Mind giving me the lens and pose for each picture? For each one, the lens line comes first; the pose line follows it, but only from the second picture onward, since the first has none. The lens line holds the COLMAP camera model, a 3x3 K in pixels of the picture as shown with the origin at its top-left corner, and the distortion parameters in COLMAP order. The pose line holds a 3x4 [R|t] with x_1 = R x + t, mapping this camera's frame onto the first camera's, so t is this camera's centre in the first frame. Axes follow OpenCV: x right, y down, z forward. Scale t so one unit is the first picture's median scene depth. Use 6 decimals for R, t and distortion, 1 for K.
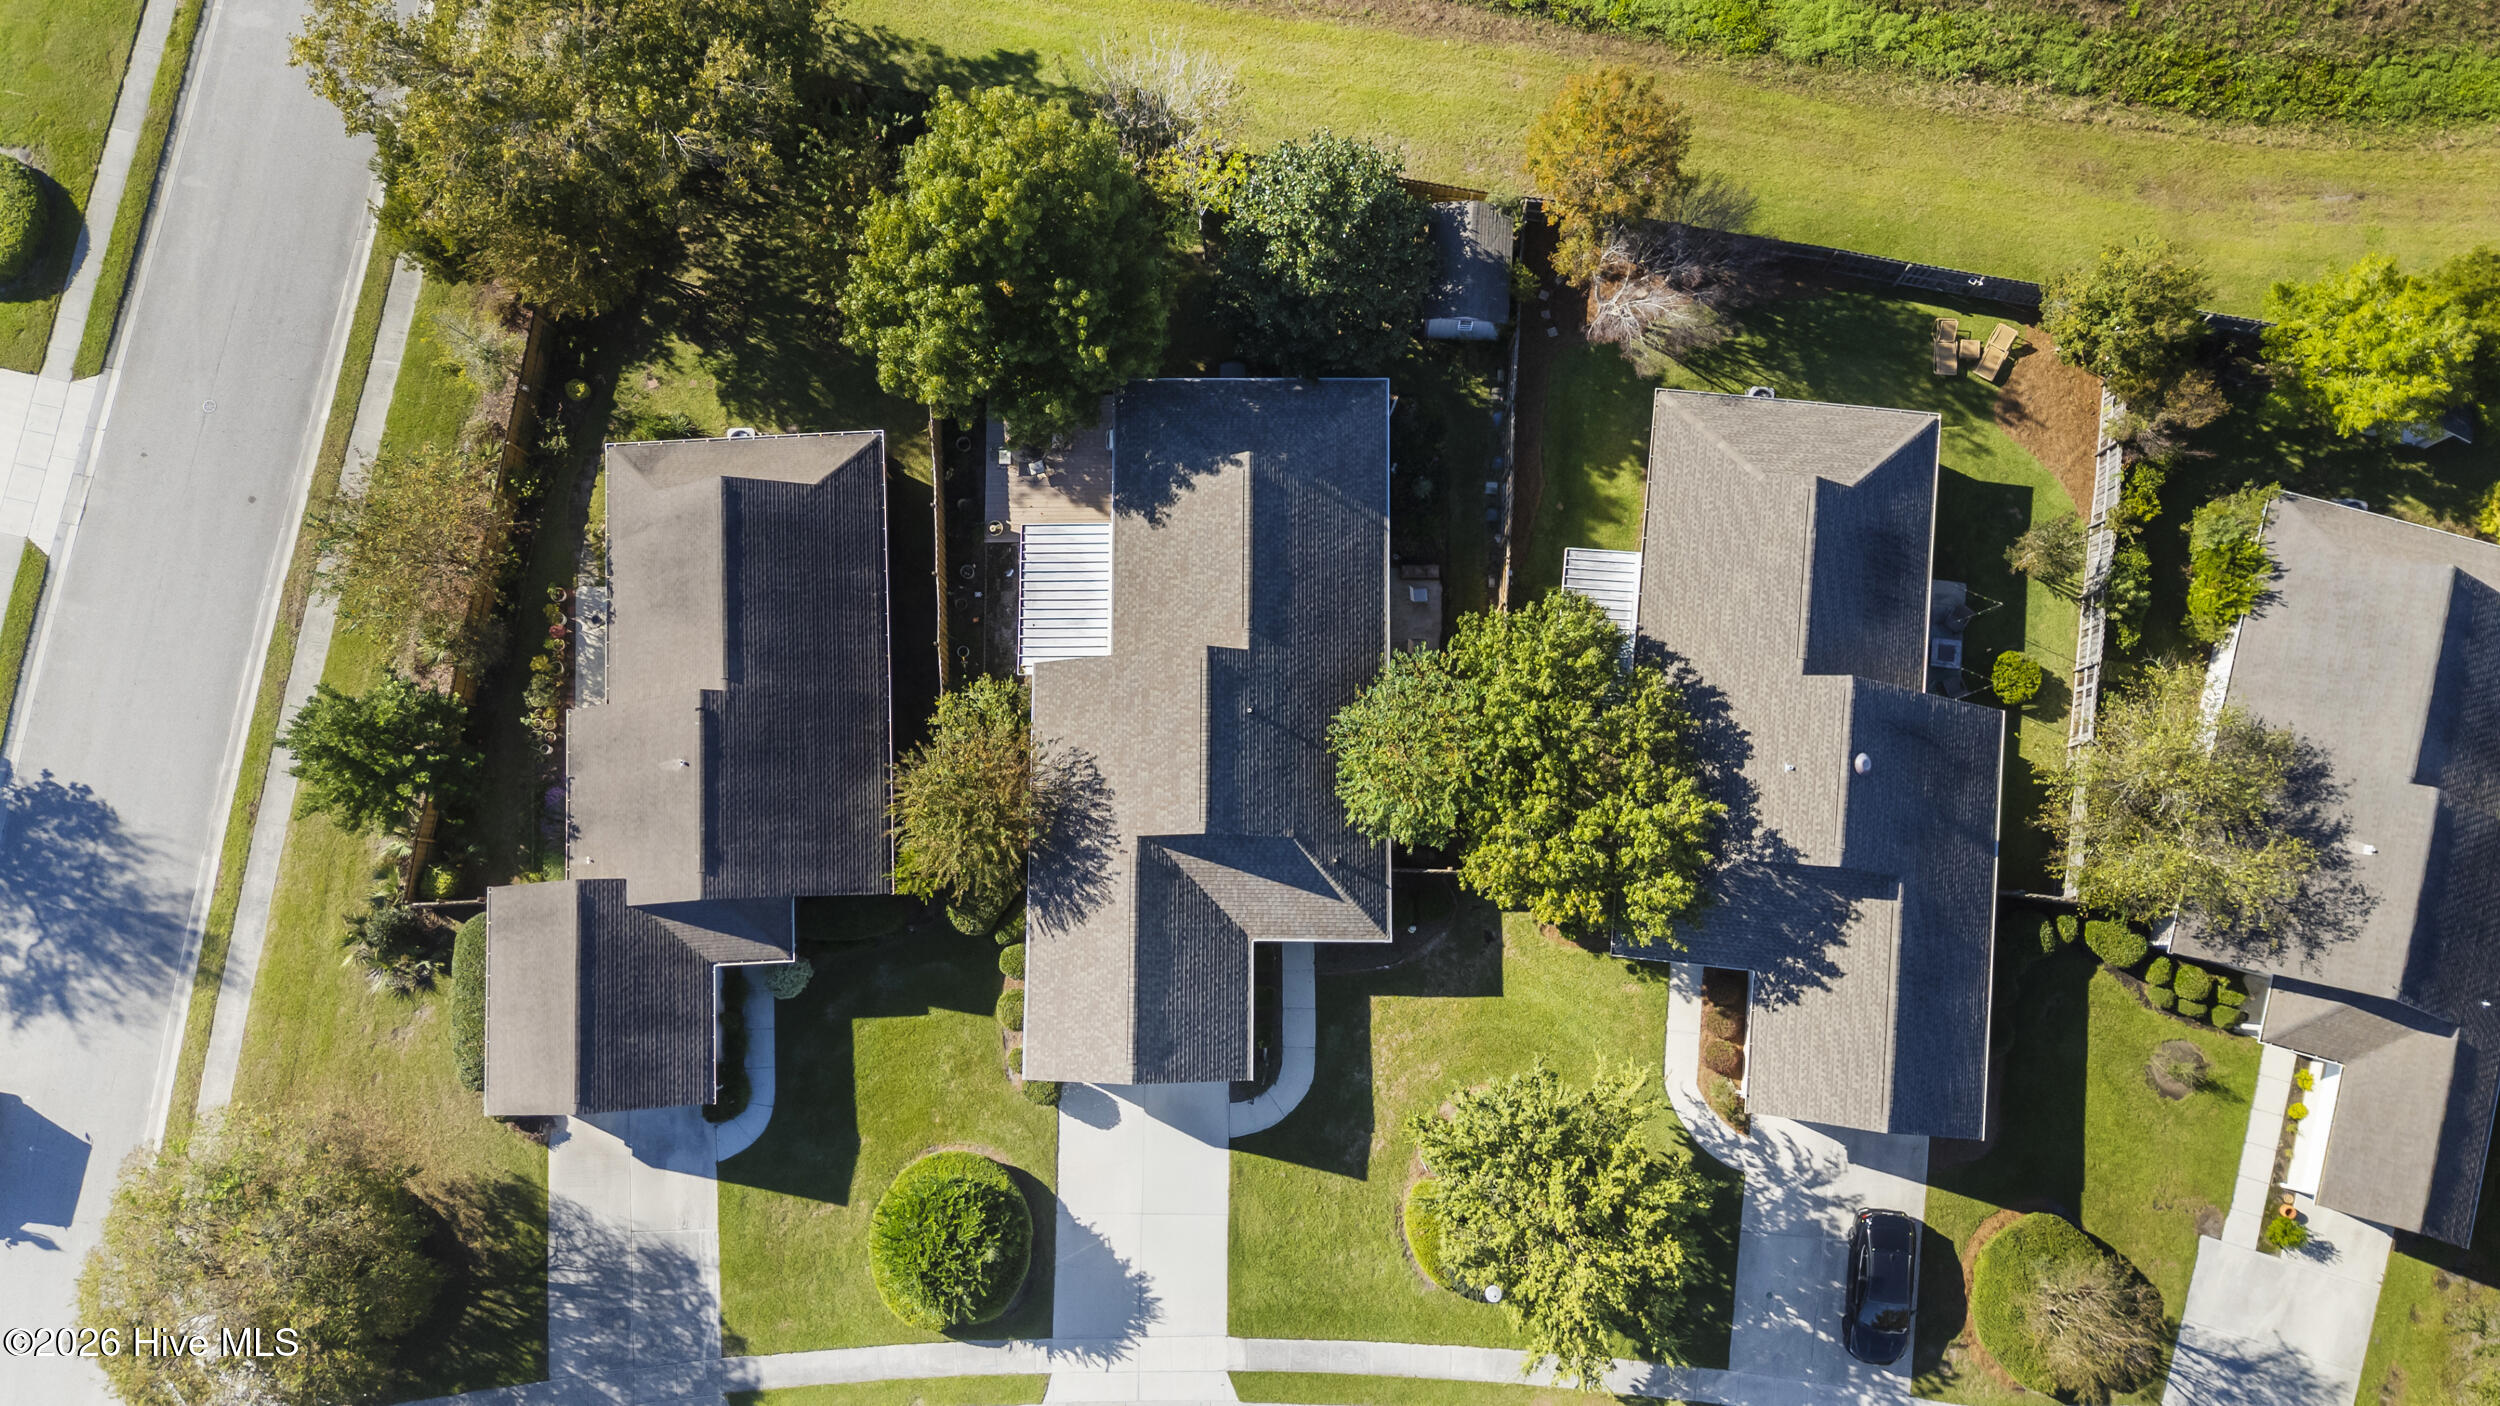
lens RADIAL K [[1854.8, 0, 1240.5], [0, 1854.8, 697.9], [0, 0, 1]] dist [0.030769, 0.000503]
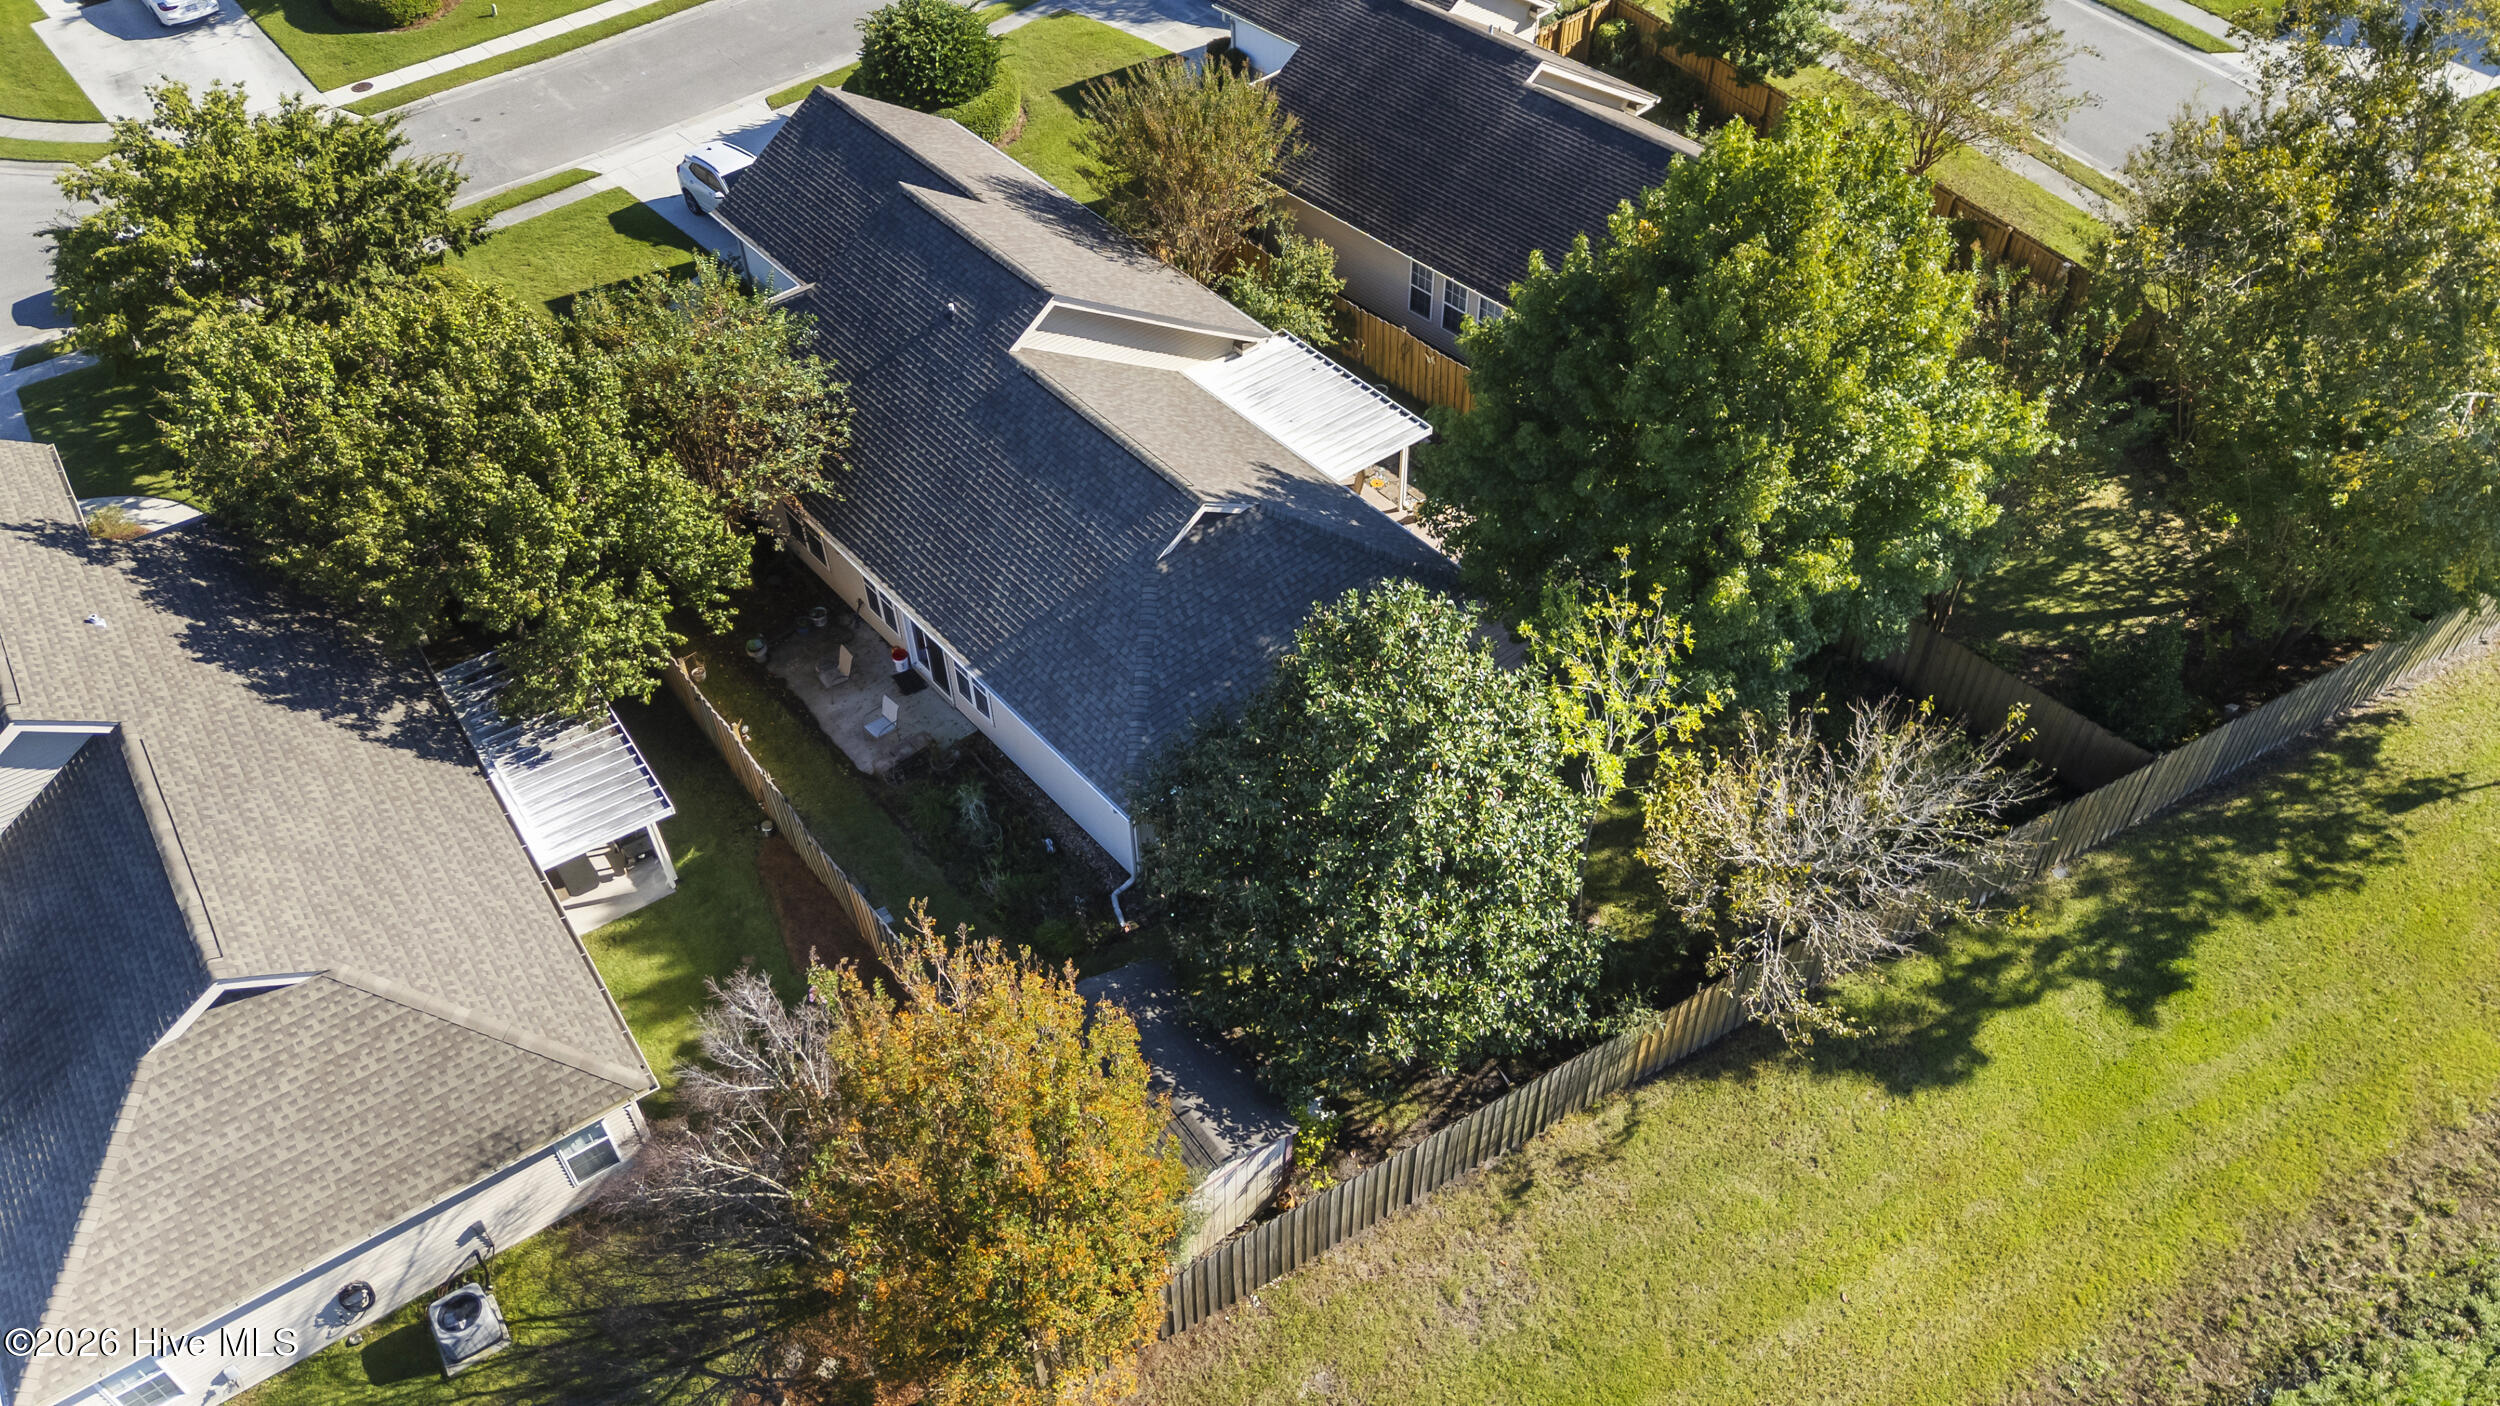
lens RADIAL K [[1873.2, 0, 1250.0], [0, 1873.2, 703.0], [0, 0, 1]] dist [0.030435, -0.002852]
pose [[-0.760274, 0.487665, -0.429146, 0.271178], [-0.638345, -0.438405, 0.632705, -0.528841], [0.120408, 0.754973, 0.644607, 0.651475]]
